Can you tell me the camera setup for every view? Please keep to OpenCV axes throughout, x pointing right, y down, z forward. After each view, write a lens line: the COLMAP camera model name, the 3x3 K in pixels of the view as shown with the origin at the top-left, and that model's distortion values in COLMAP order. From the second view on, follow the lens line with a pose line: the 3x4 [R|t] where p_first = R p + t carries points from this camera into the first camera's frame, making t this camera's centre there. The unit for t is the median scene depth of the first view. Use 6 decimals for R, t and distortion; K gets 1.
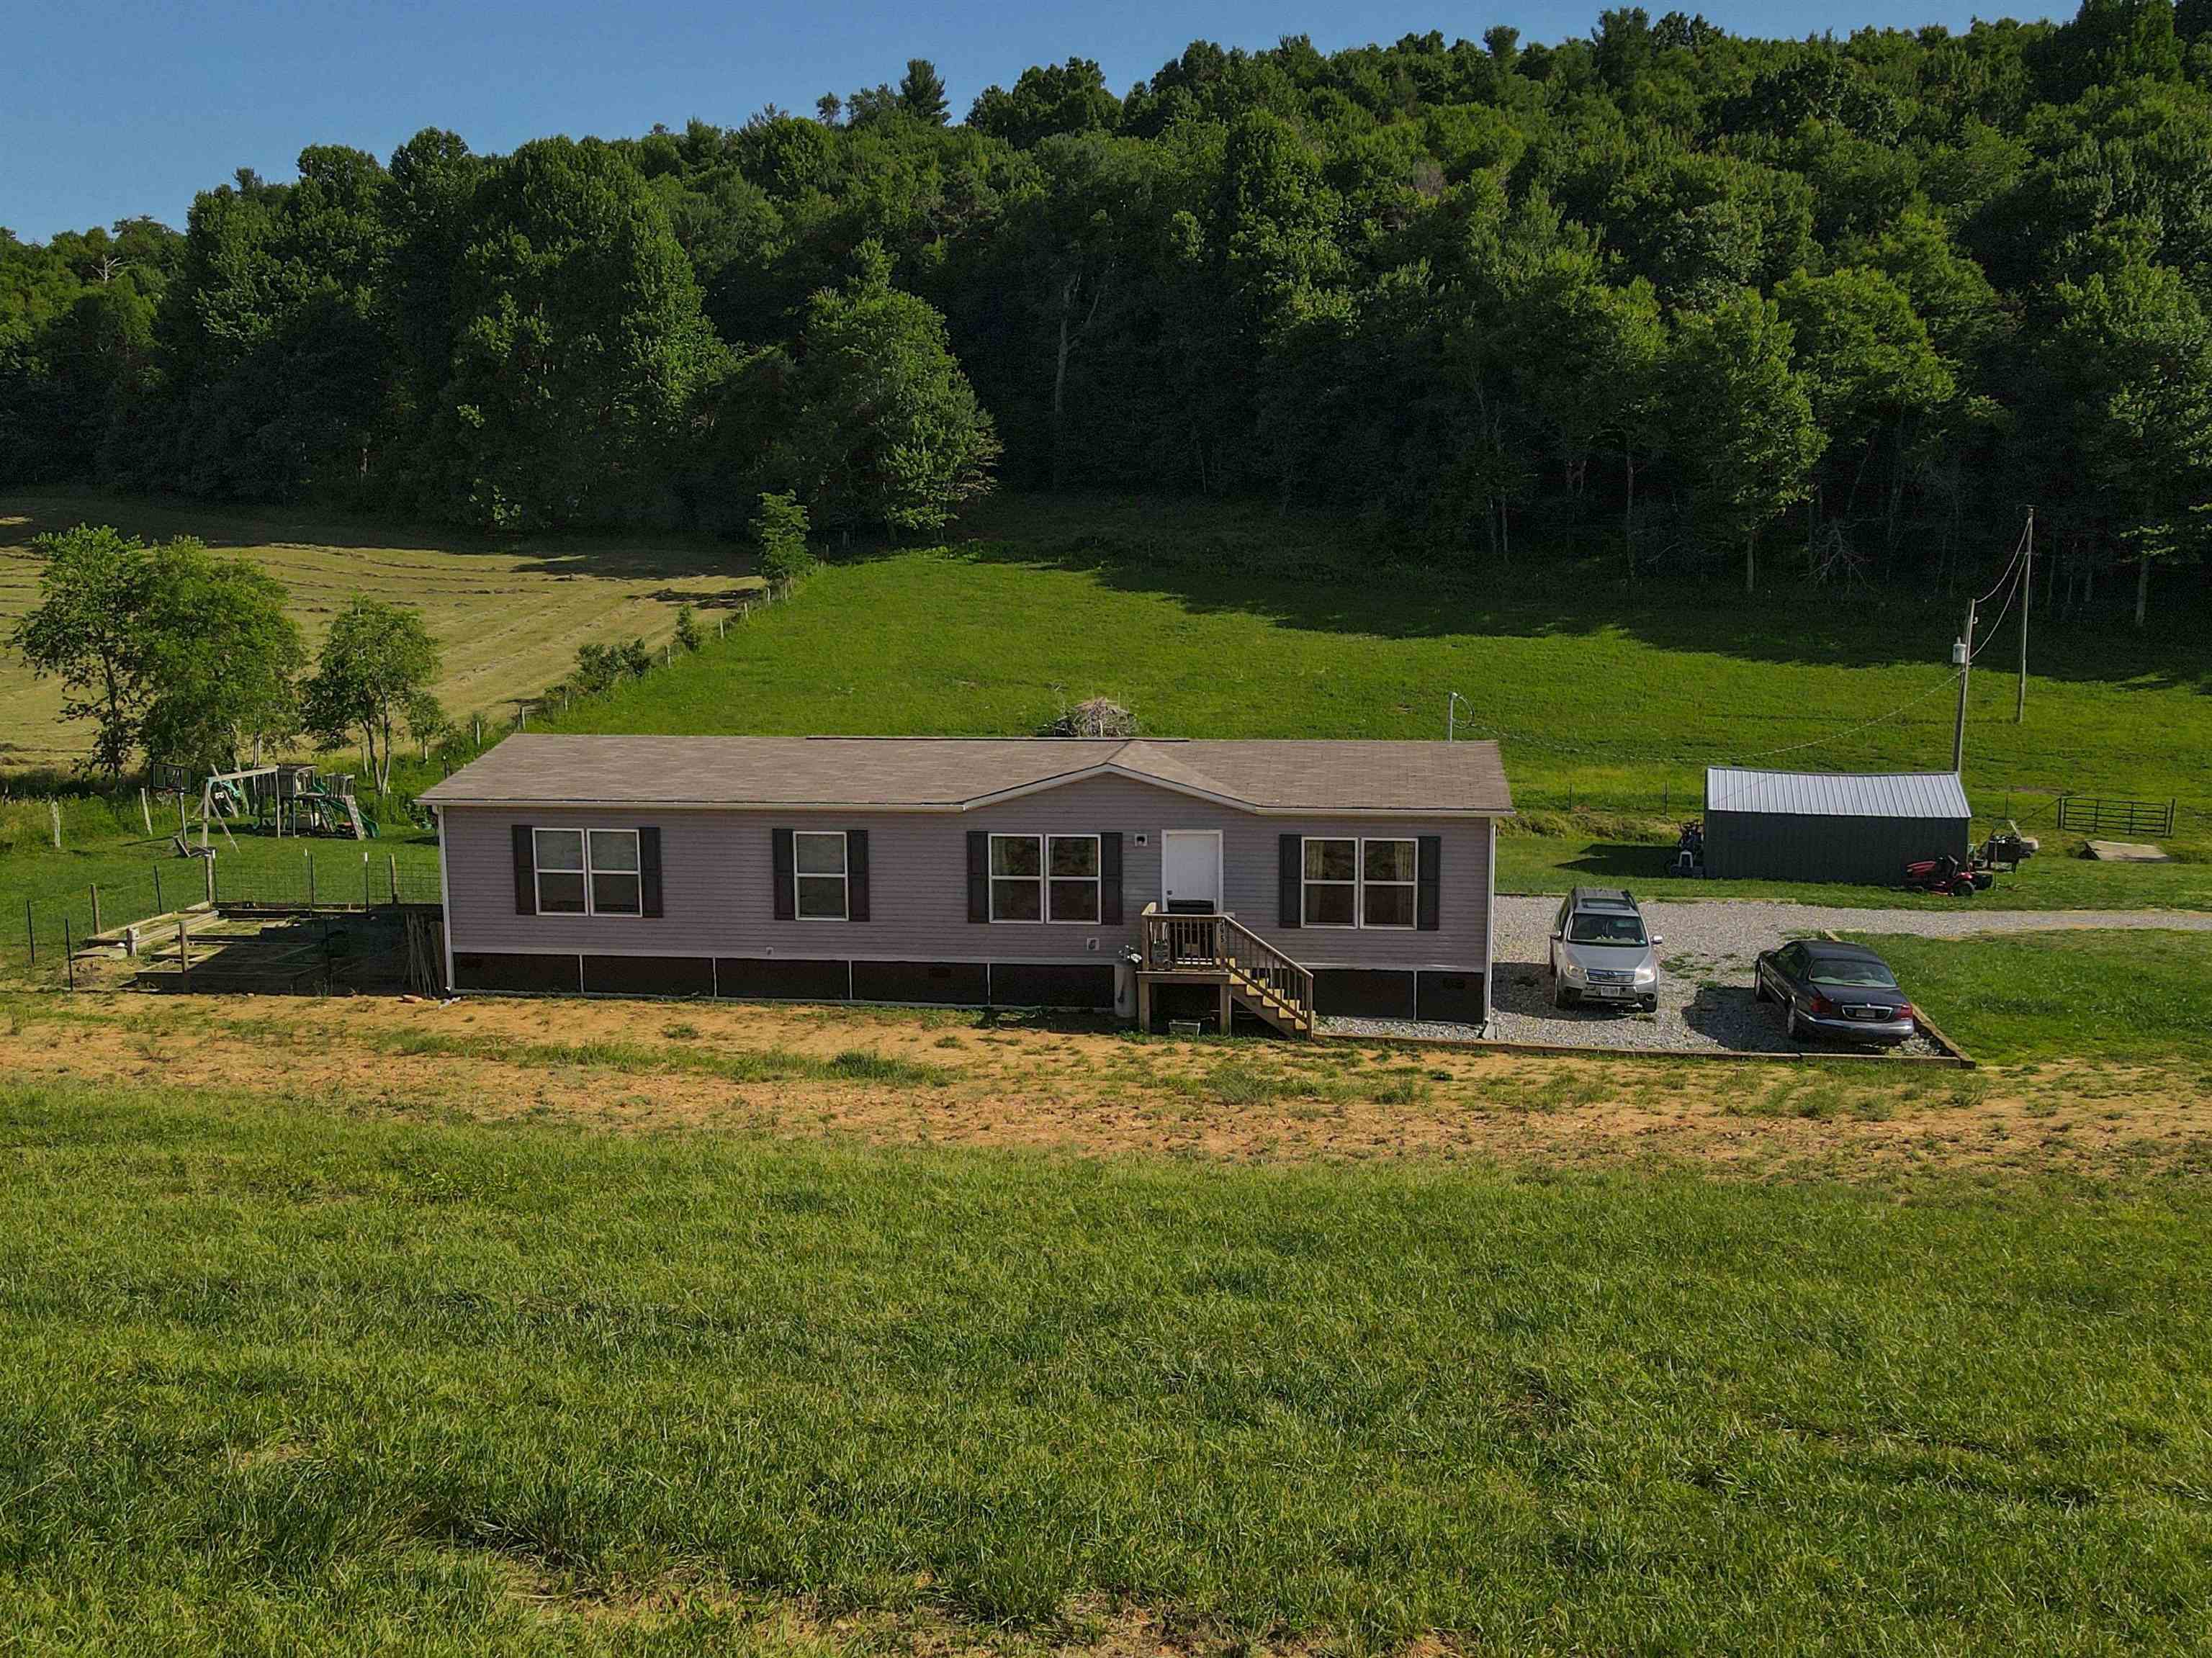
lens RADIAL K [[2044.8, 0, 1115.8], [0, 2044.8, 833.9], [0, 0, 1]] dist [0.032112, 0.000000]
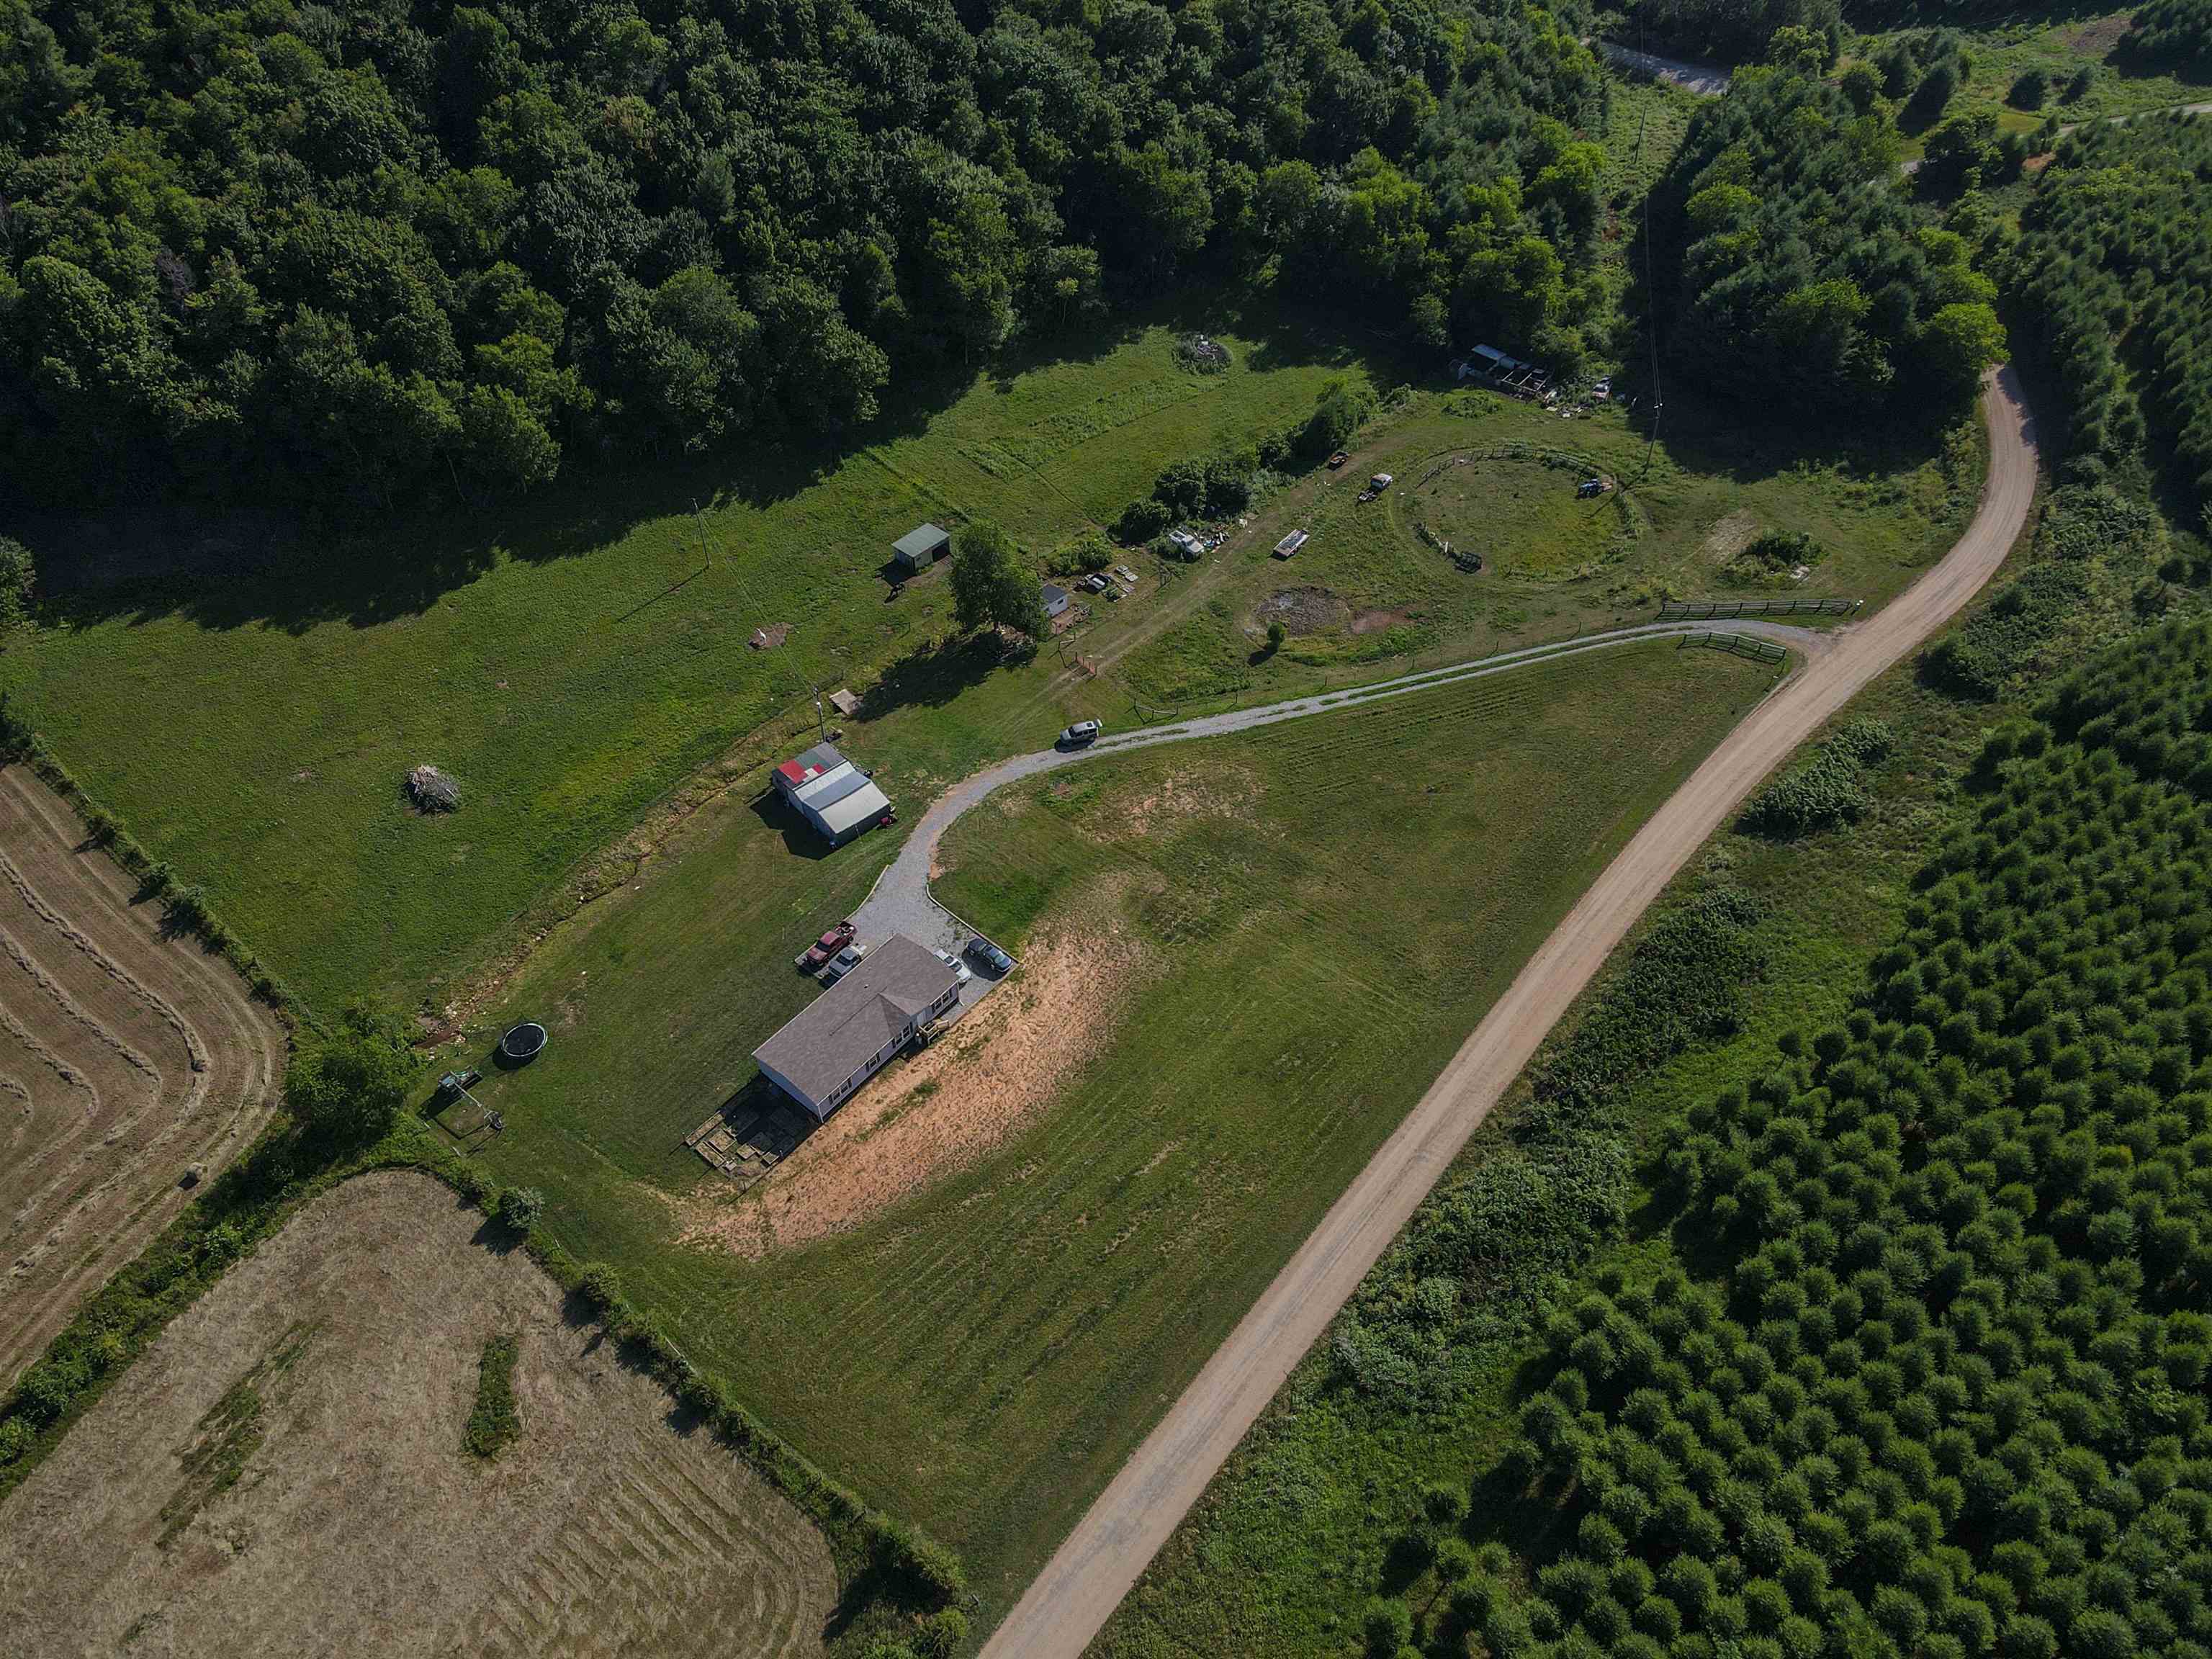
lens RADIAL K [[1621.2, 0, 1103.9], [0, 1621.2, 834.1], [0, 0, 1]] dist [0.003874, 0.024143]
pose [[0.551909, -0.607377, 0.571392, -1.742052], [0.111525, 0.732807, 0.671235, -3.031446], [-0.826413, -0.306736, 0.472180, -1.251884]]
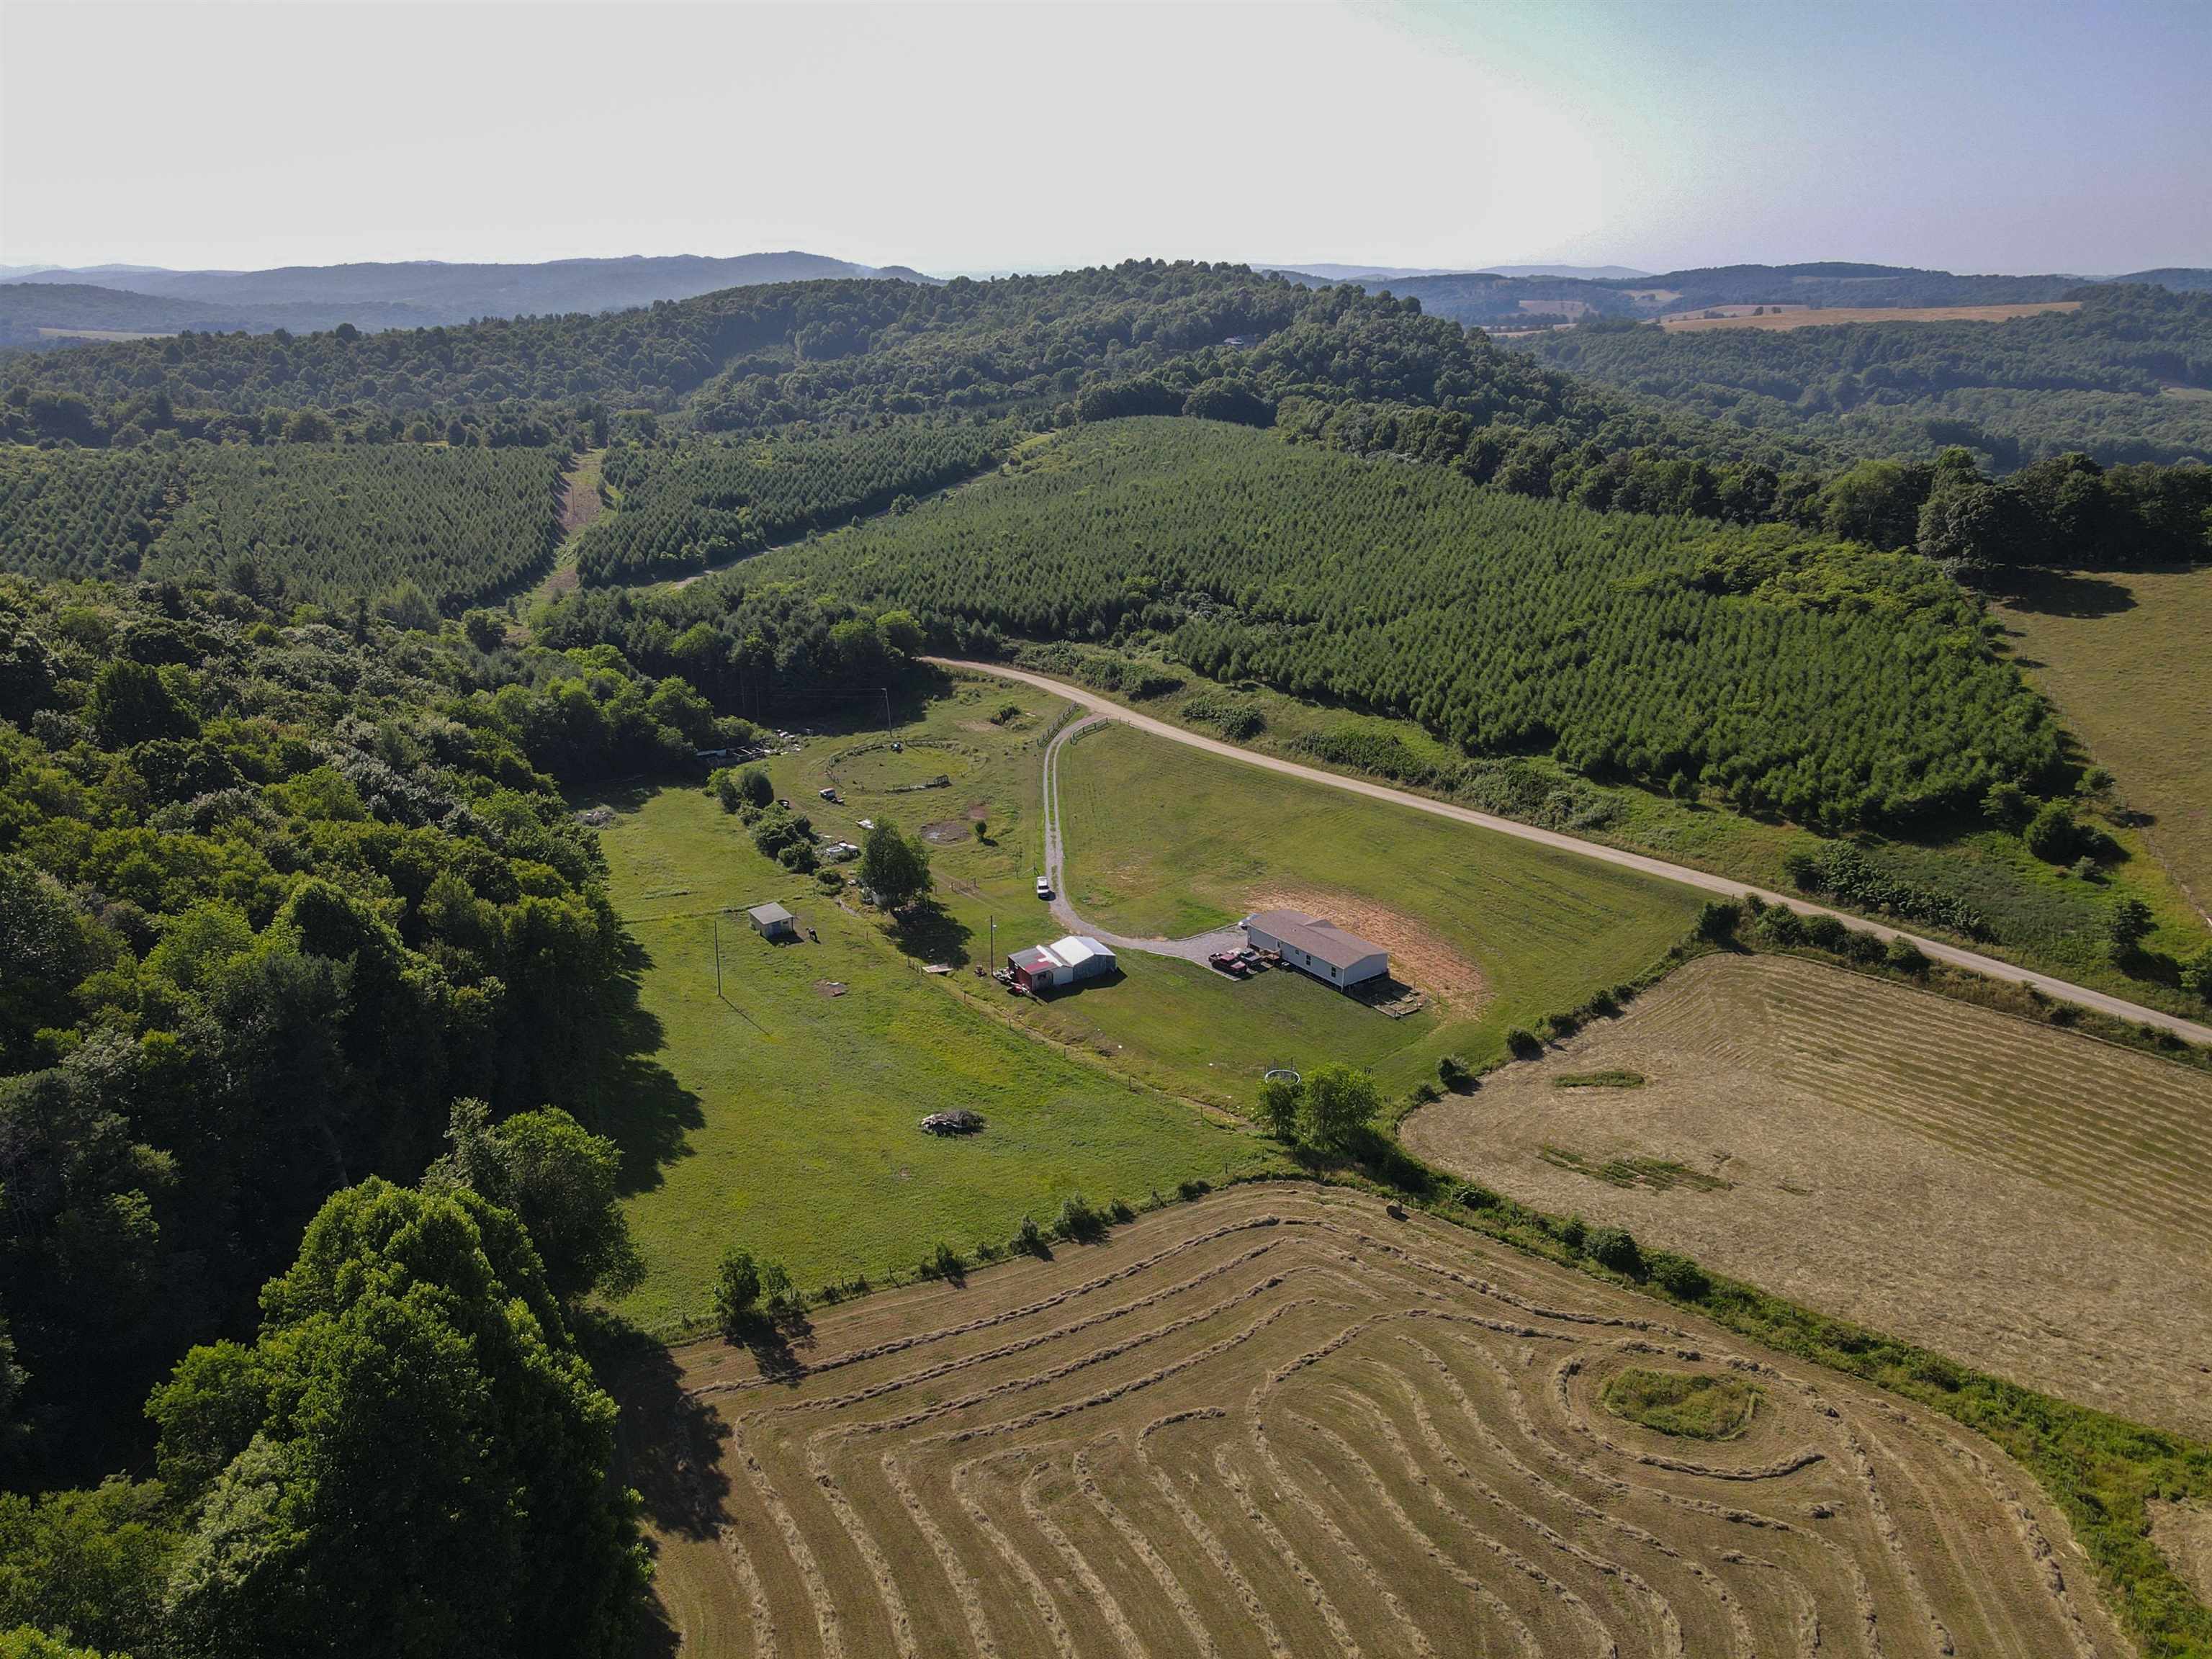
lens RADIAL K [[1621.2, 0, 1107.4], [0, 1621.2, 811.0], [0, 0, 1]] dist [0.003874, 0.024143]
pose [[-0.683442, -0.231794, 0.692227, -3.422434], [0.101503, 0.908865, 0.404550, -2.853882], [-0.722914, 0.346750, -0.597629, 4.888633]]
